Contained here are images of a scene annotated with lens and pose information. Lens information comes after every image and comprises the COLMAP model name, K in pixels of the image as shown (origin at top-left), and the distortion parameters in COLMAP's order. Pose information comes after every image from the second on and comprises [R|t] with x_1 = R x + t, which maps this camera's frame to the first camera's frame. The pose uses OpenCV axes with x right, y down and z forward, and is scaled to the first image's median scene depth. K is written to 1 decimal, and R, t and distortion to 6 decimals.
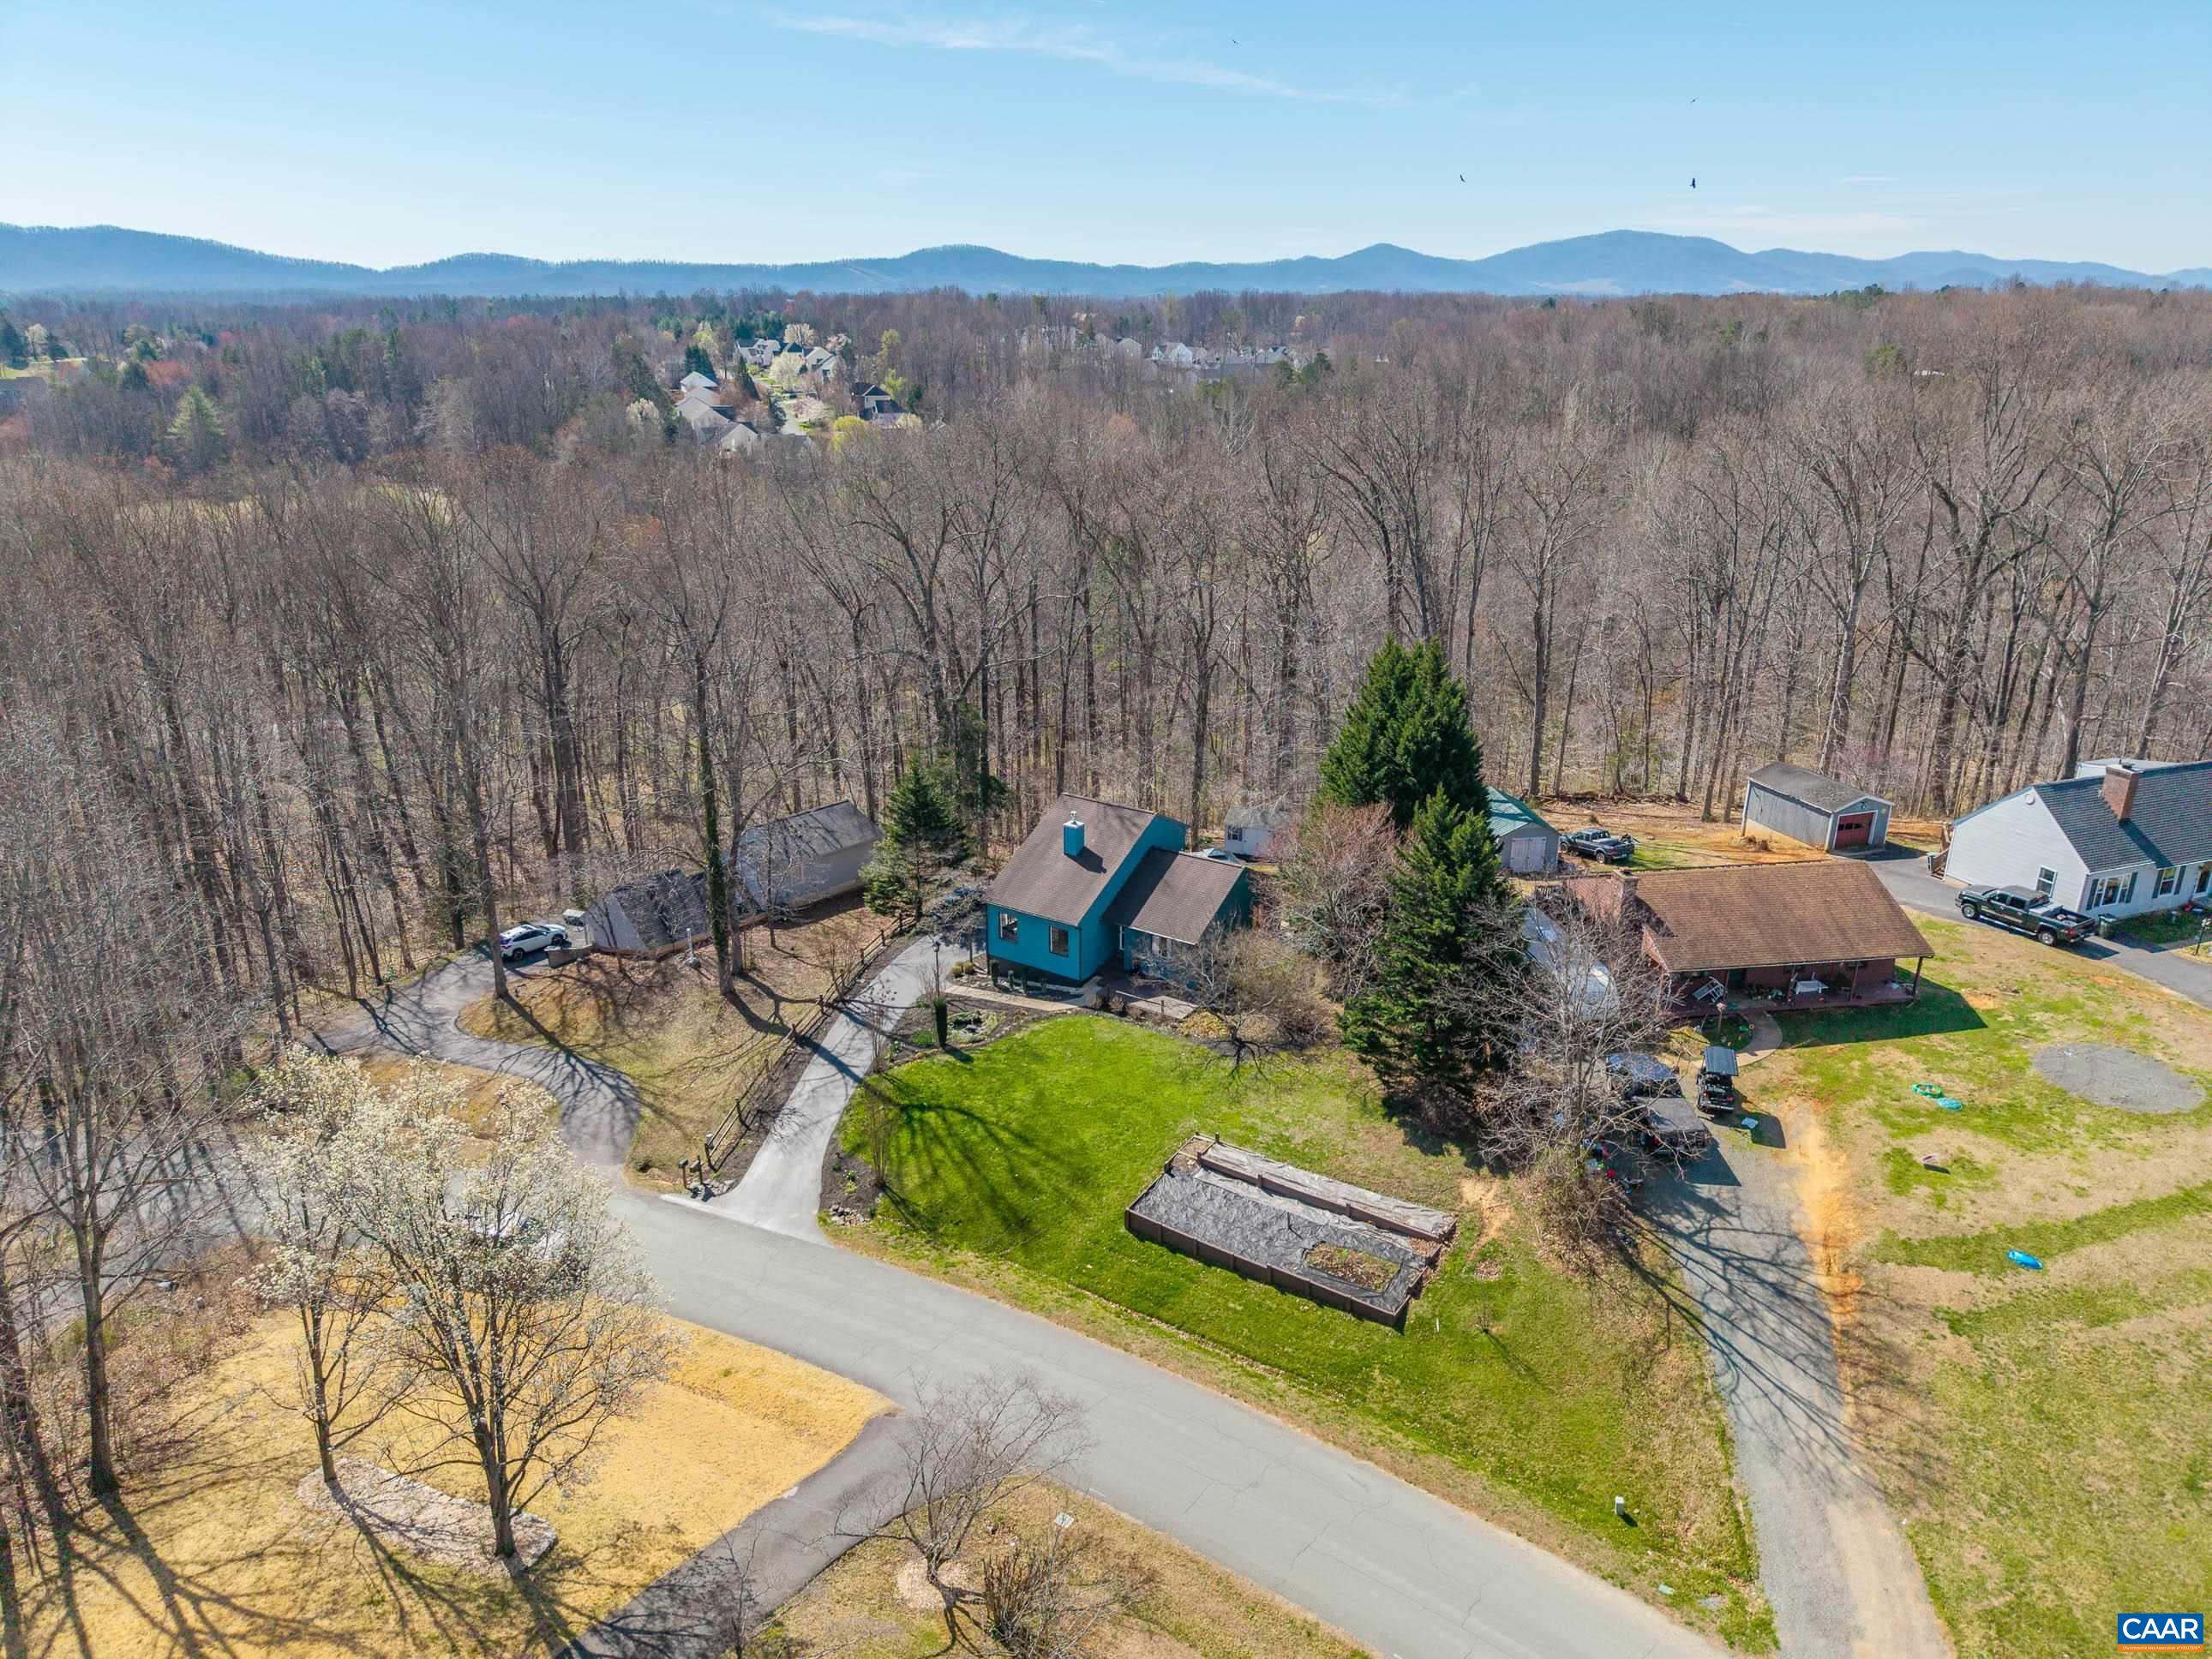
lens RADIAL K [[1482.2, 0, 1100.5], [0, 1482.2, 823.8], [0, 0, 1]] dist [0.018579, -0.010284]
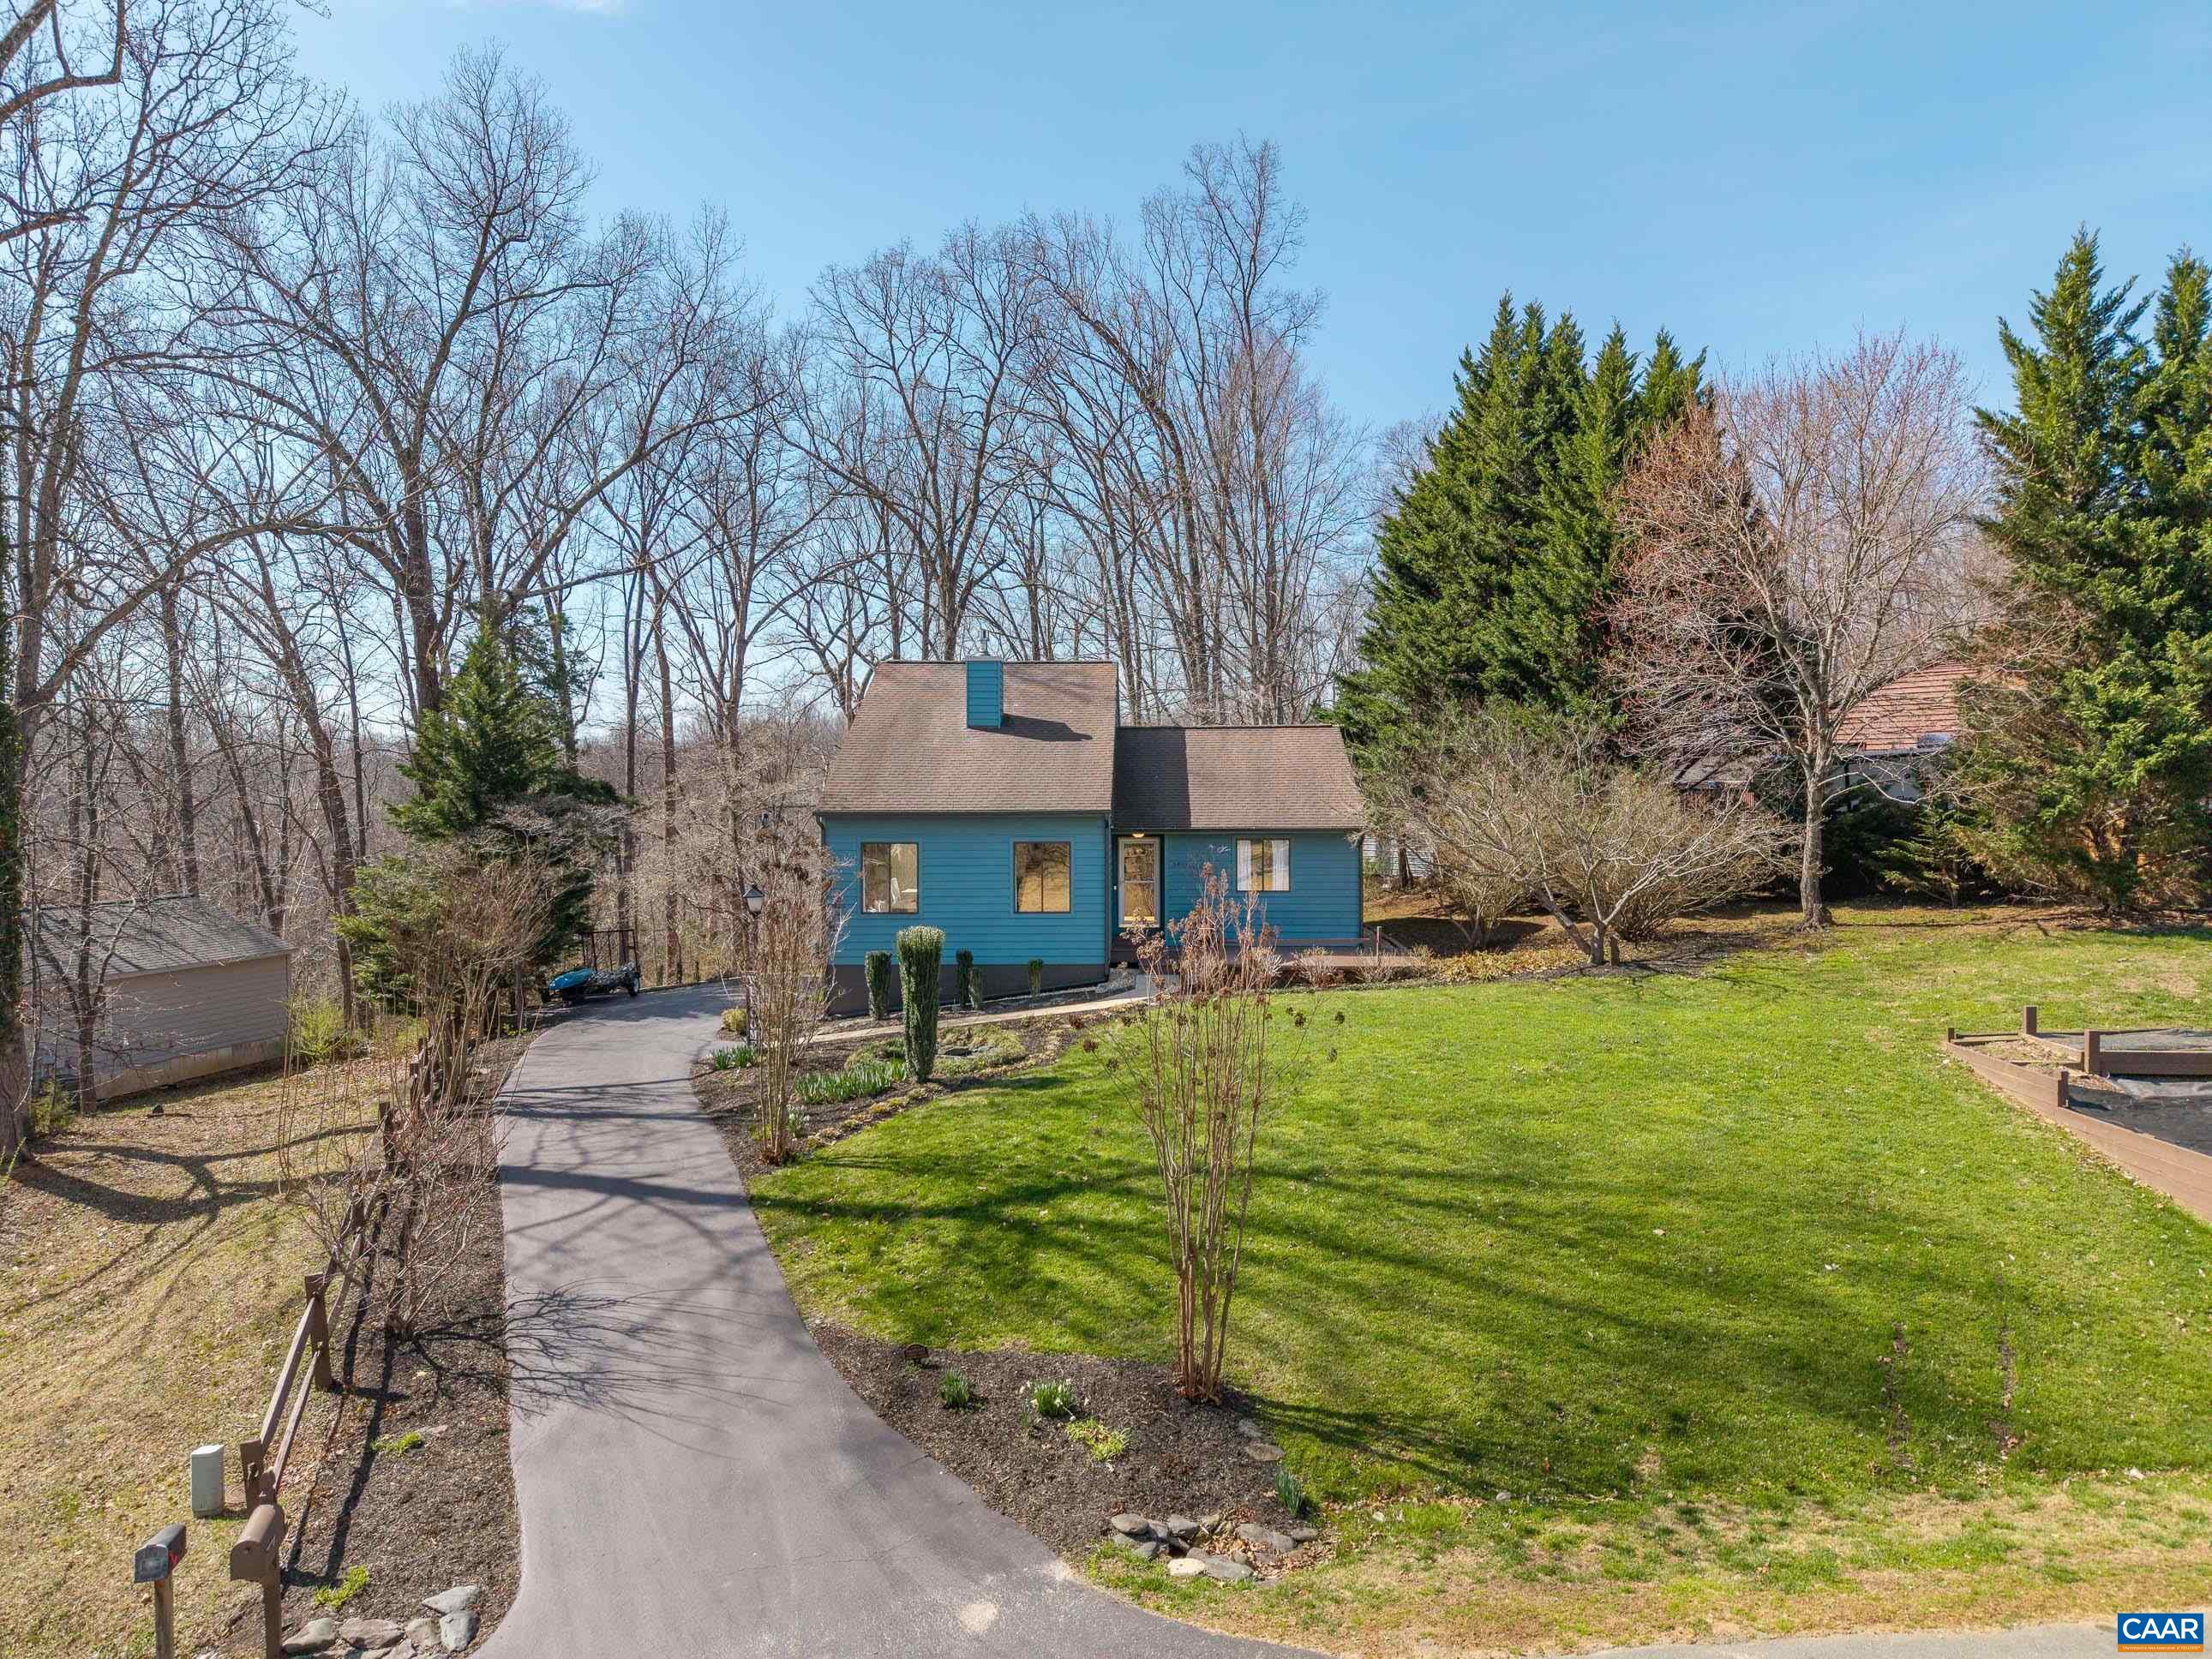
lens RADIAL K [[1482.6, 0, 1105.4], [0, 1482.6, 828.3], [0, 0, 1]] dist [0.010793, -0.007458]
pose [[0.849029, 0.001834, 0.528343, -0.245168], [0.170627, 0.945460, -0.277472, 0.196096], [-0.500036, 0.325732, 0.802411, 0.698660]]
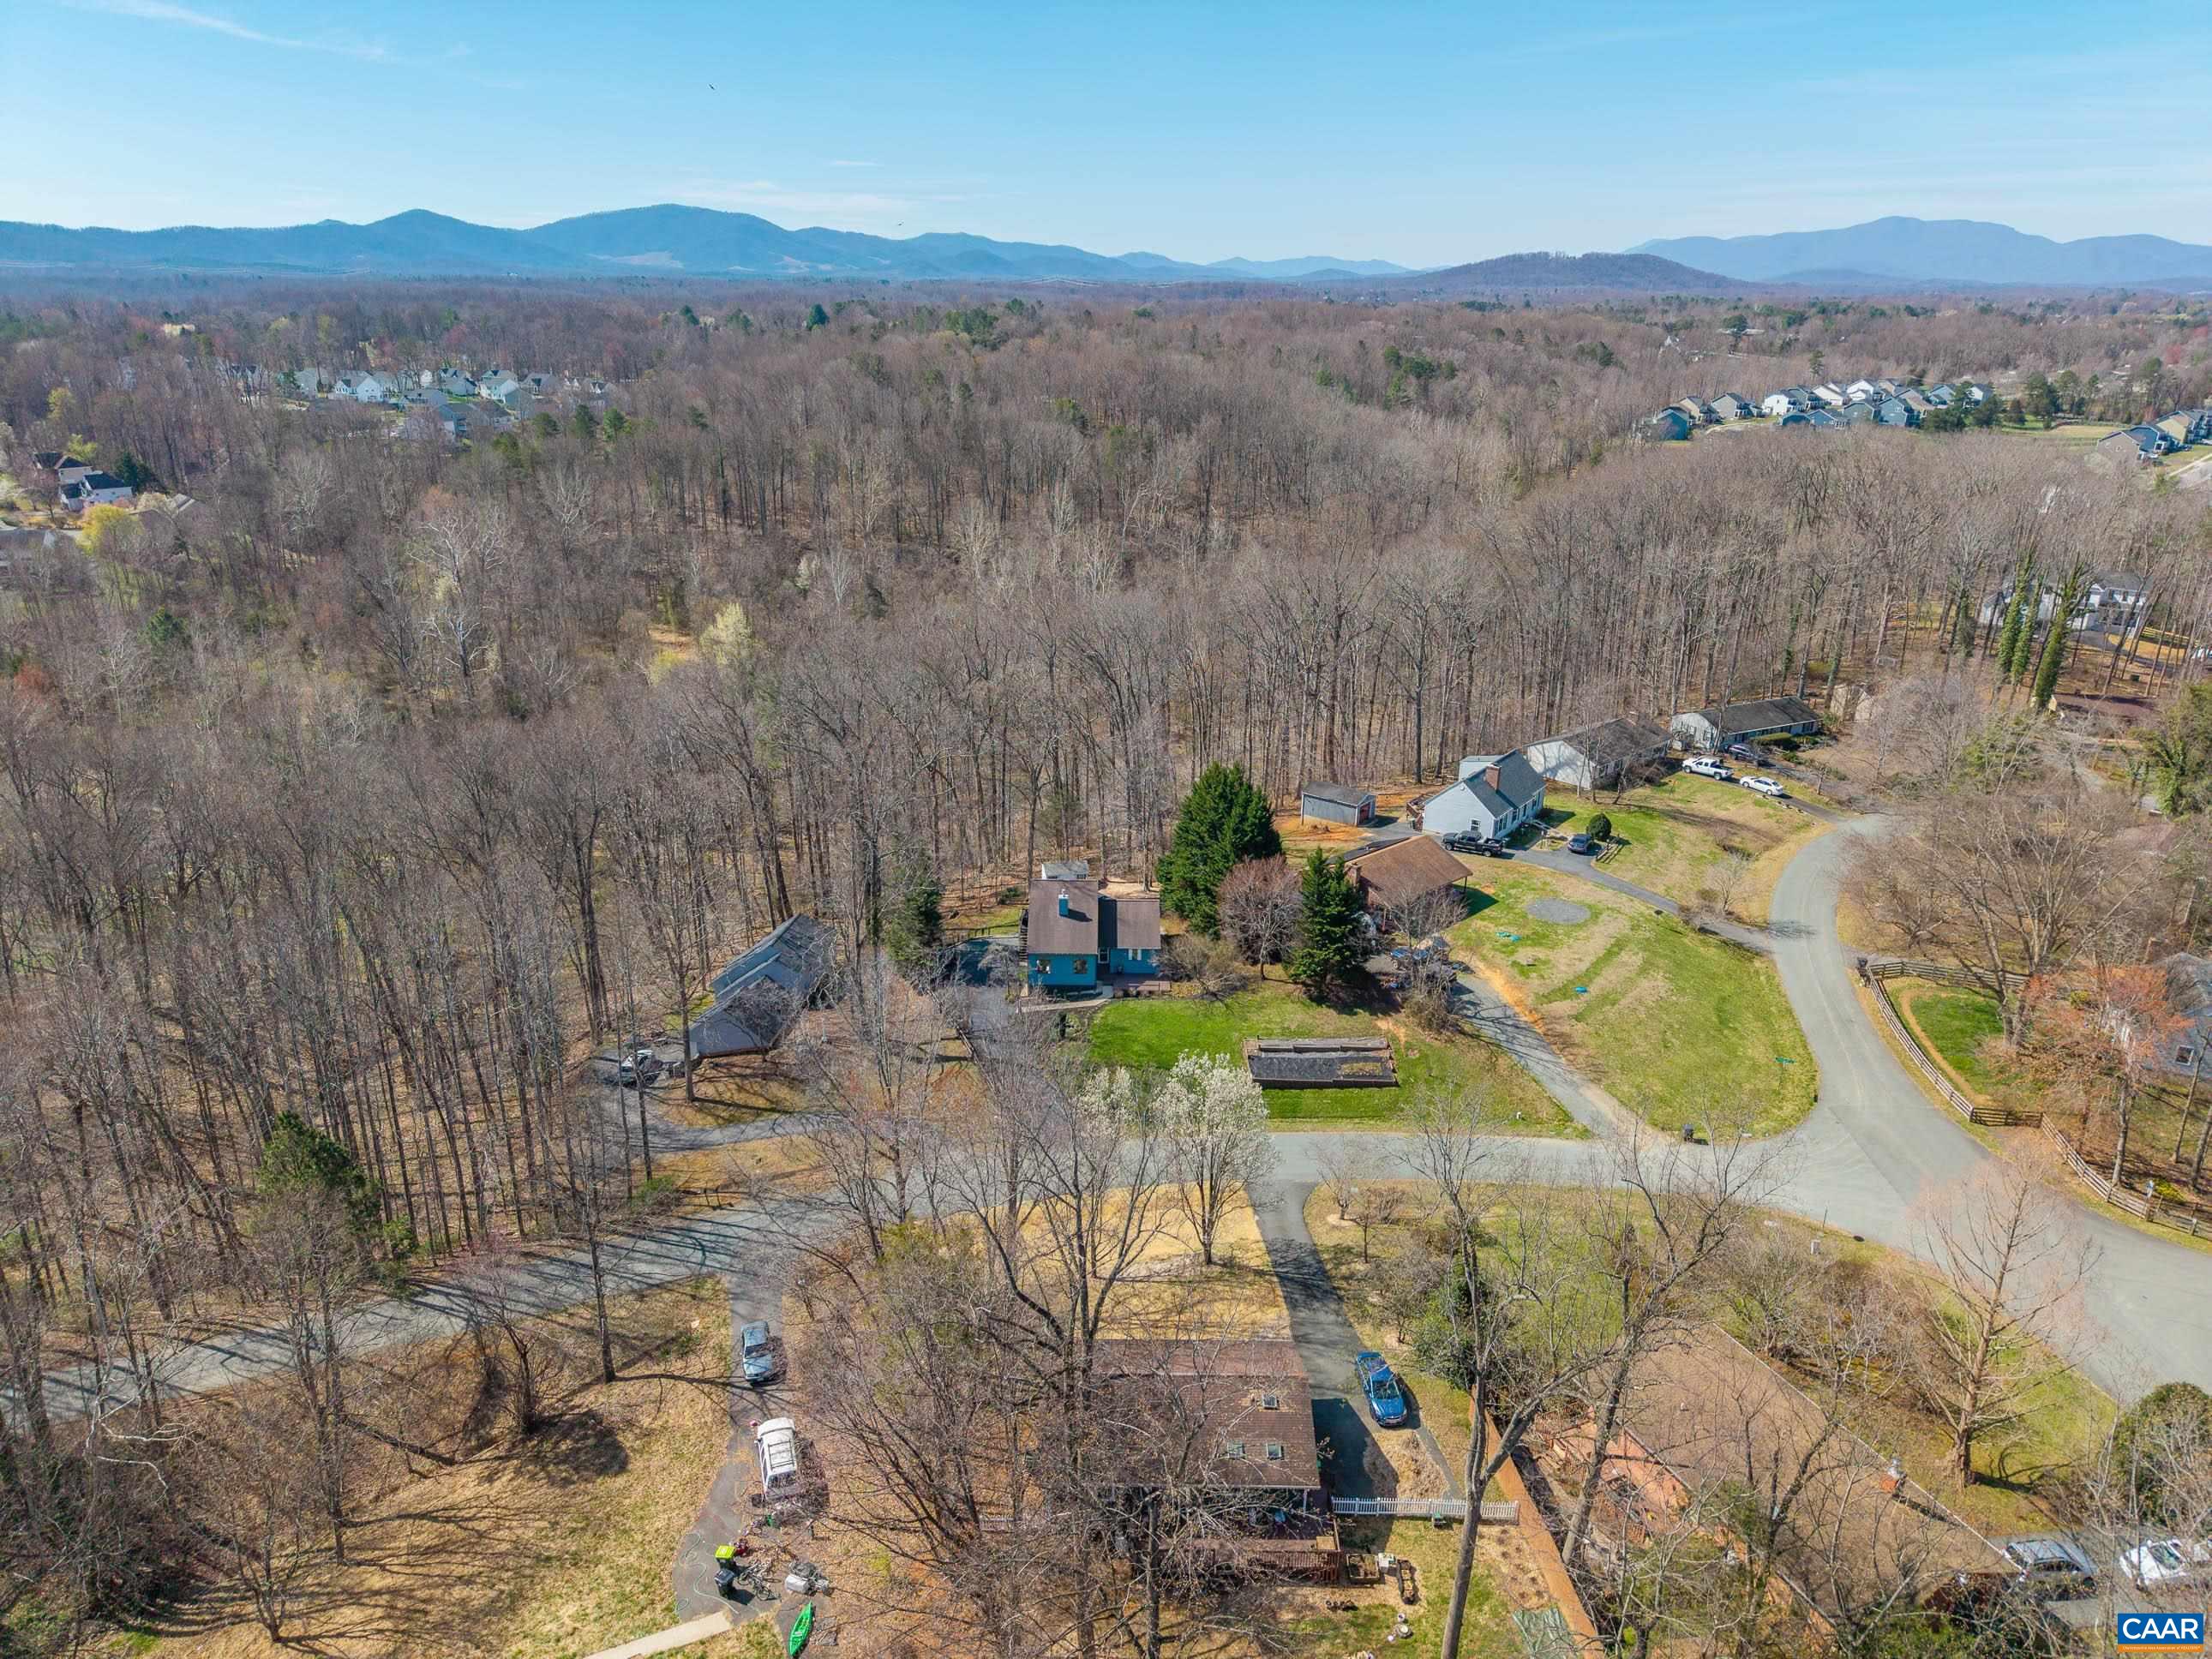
lens RADIAL K [[1482.2, 0, 1100.5], [0, 1482.2, 823.8], [0, 0, 1]] dist [0.018579, -0.010284]
pose [[0.837121, -0.182524, 0.515668, -0.919441], [0.173848, 0.982587, 0.065574, -0.203050], [-0.518658, 0.034754, 0.854275, -0.515229]]
